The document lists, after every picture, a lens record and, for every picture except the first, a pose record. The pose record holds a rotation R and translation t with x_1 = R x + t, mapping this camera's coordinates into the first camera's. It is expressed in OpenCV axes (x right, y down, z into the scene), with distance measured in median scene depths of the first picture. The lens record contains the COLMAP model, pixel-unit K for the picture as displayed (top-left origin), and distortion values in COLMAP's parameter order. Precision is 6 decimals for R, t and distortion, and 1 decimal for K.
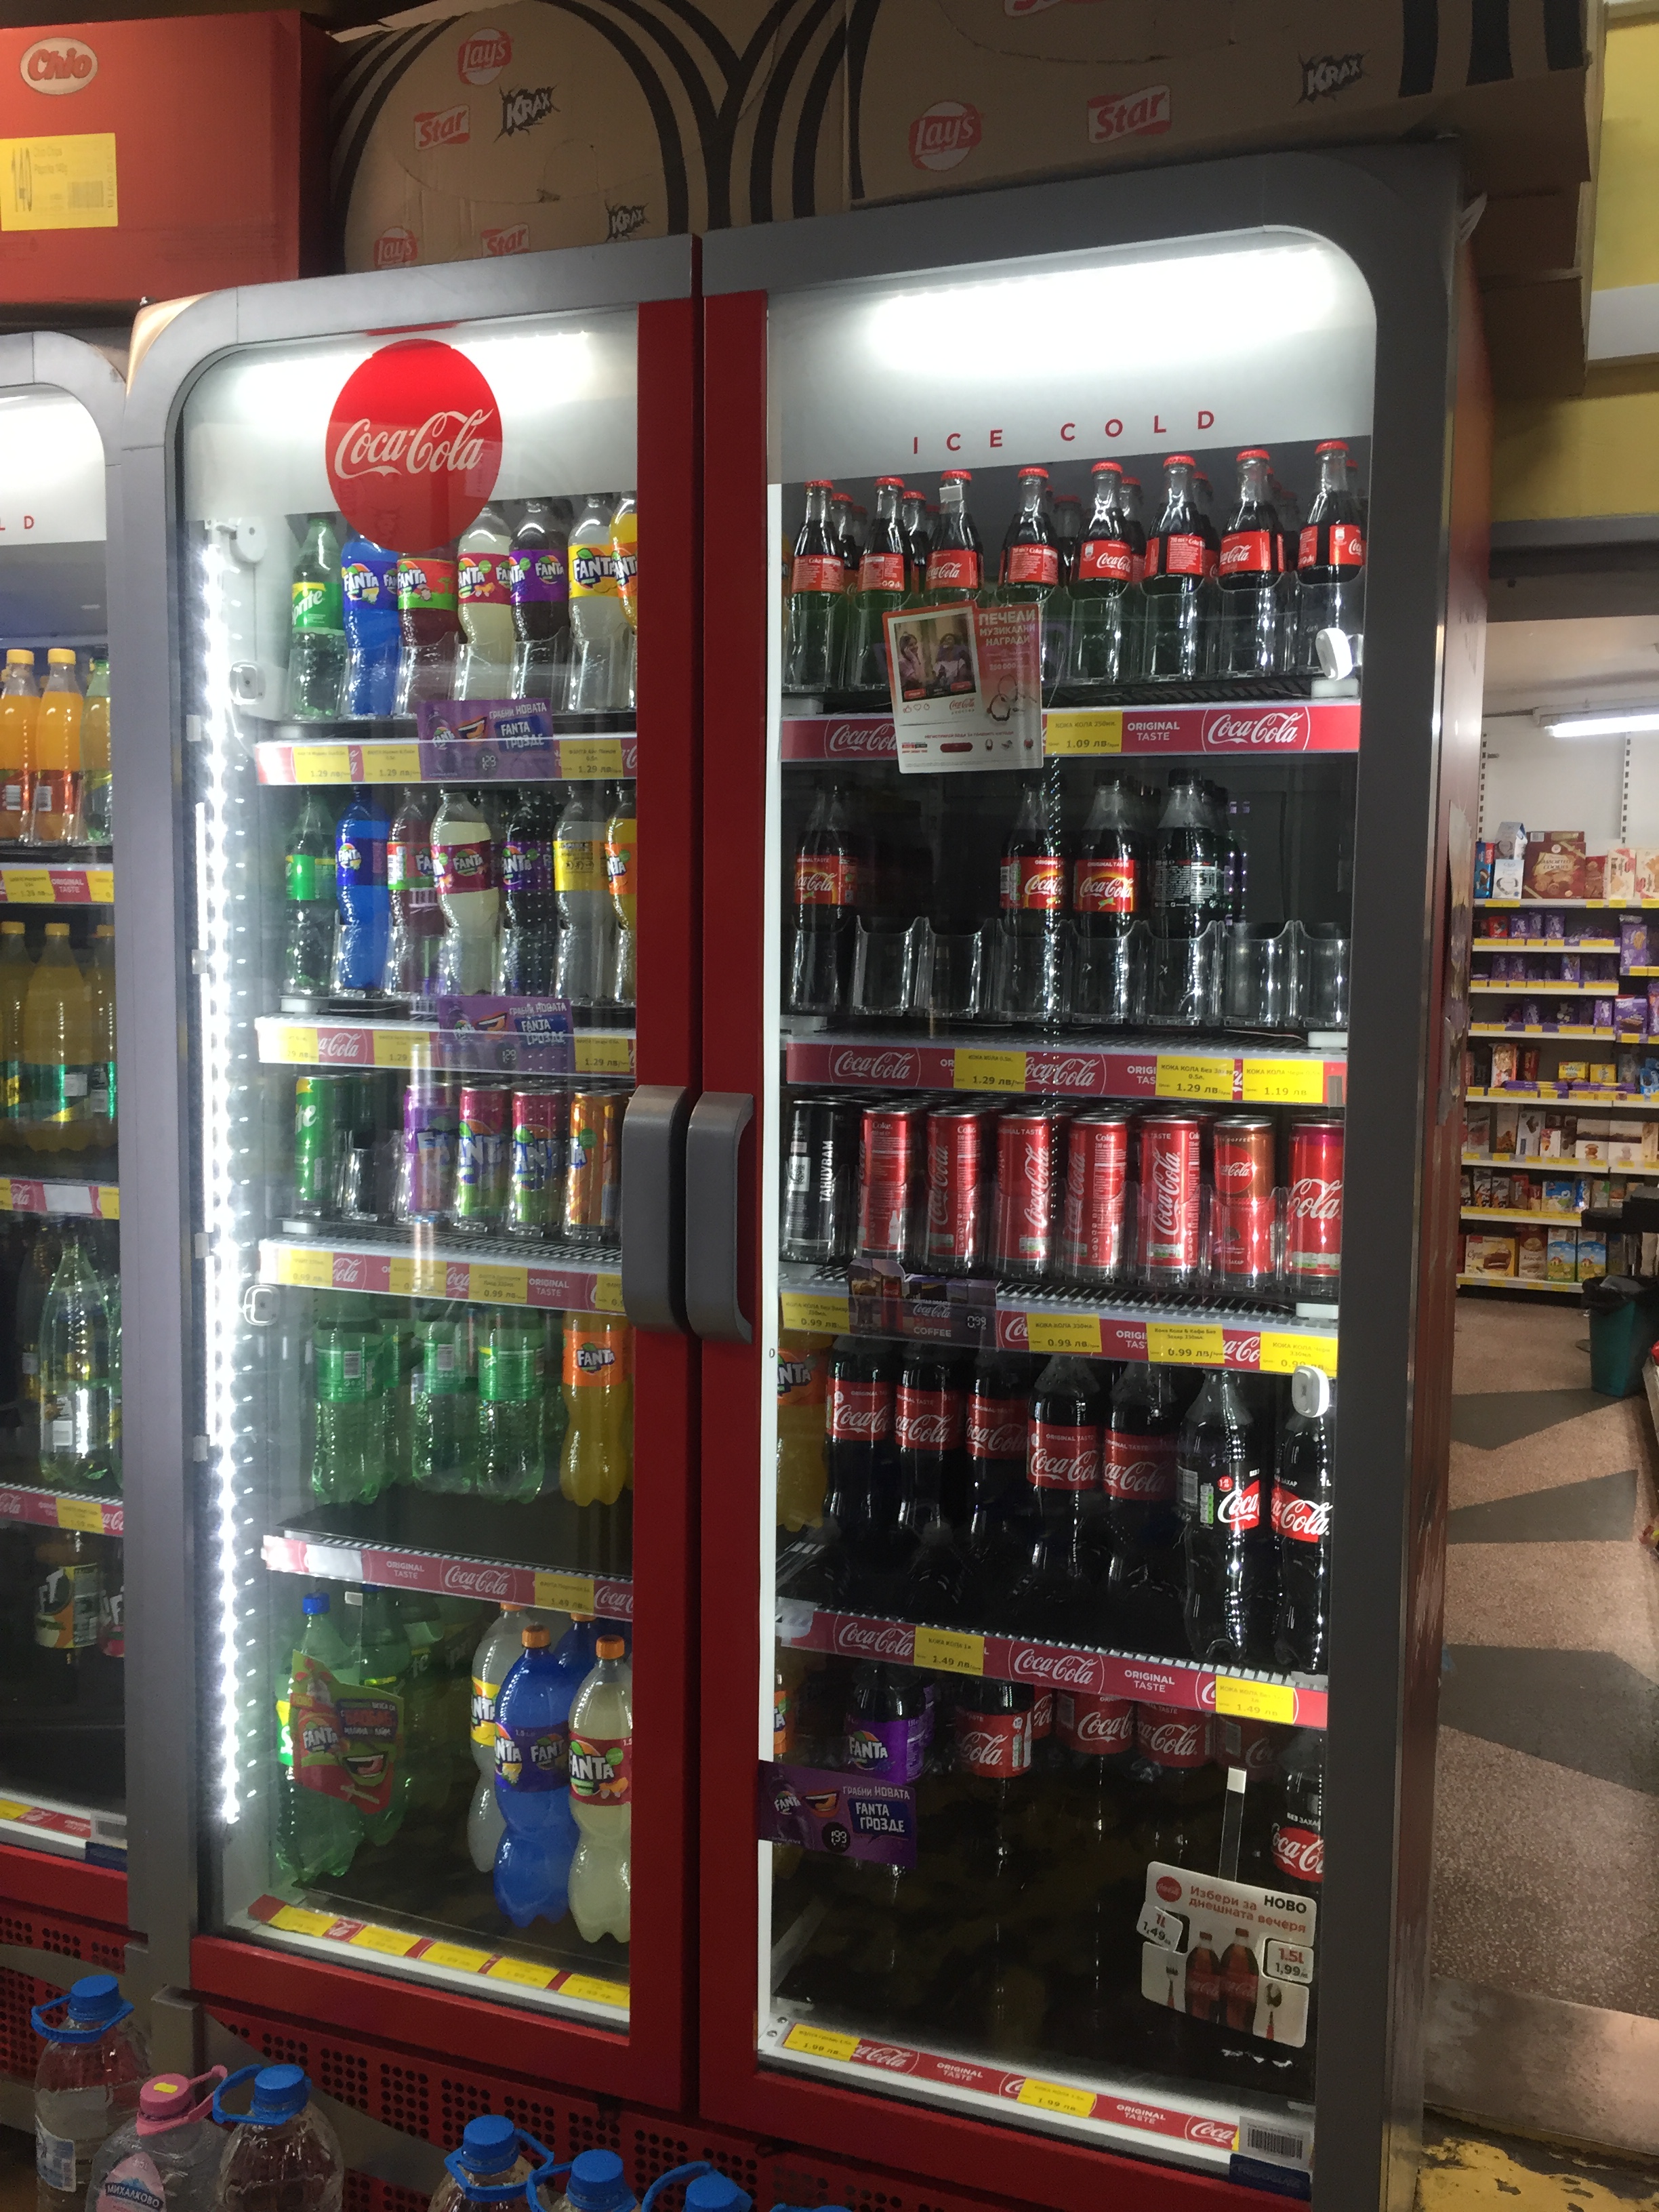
lens RADIAL K [[1914.0, 0, 829.5], [0, 1914.0, 1106.0], [0, 0, 1]] dist [0.072710, -0.110460]
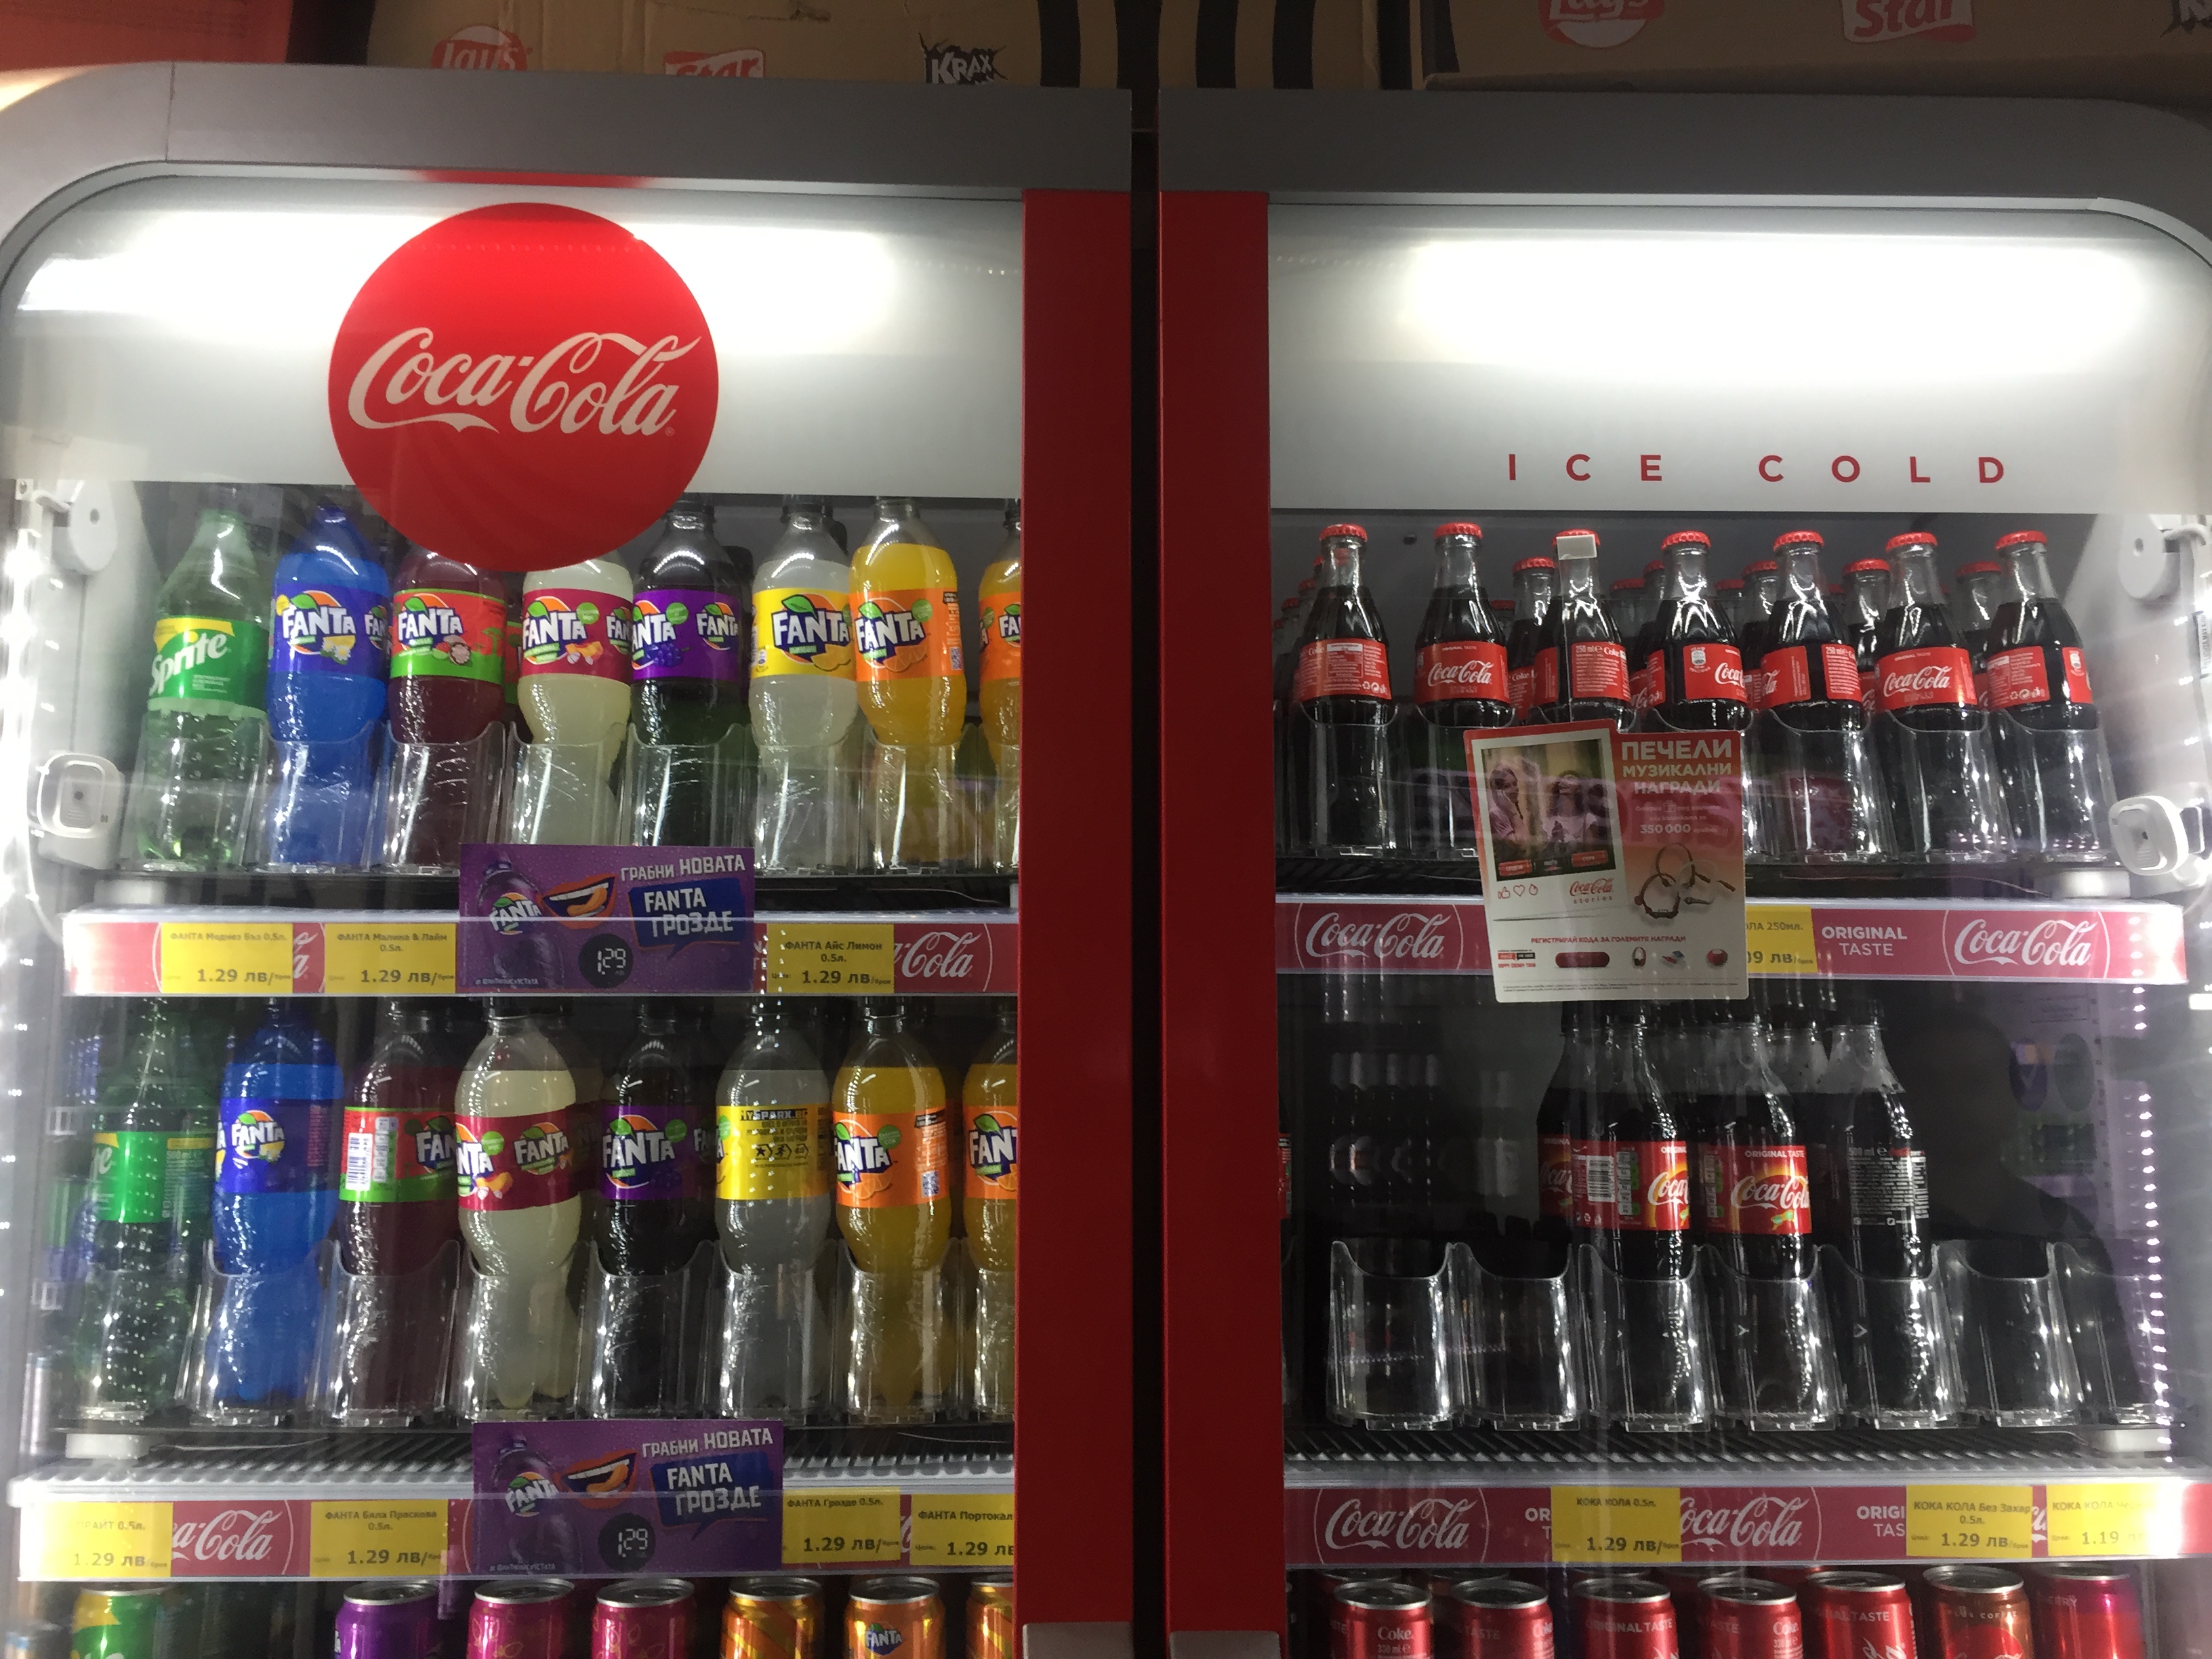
lens RADIAL K [[1914.0, 0, 1105.0], [0, 1914.0, 810.4], [0, 0, 1]] dist [0.072710, -0.110460]
pose [[0.919169, 0.044300, 0.391364, -0.262899], [0.045481, 0.975069, -0.217190, -0.098145], [-0.391229, 0.217434, 0.894238, 0.464657]]
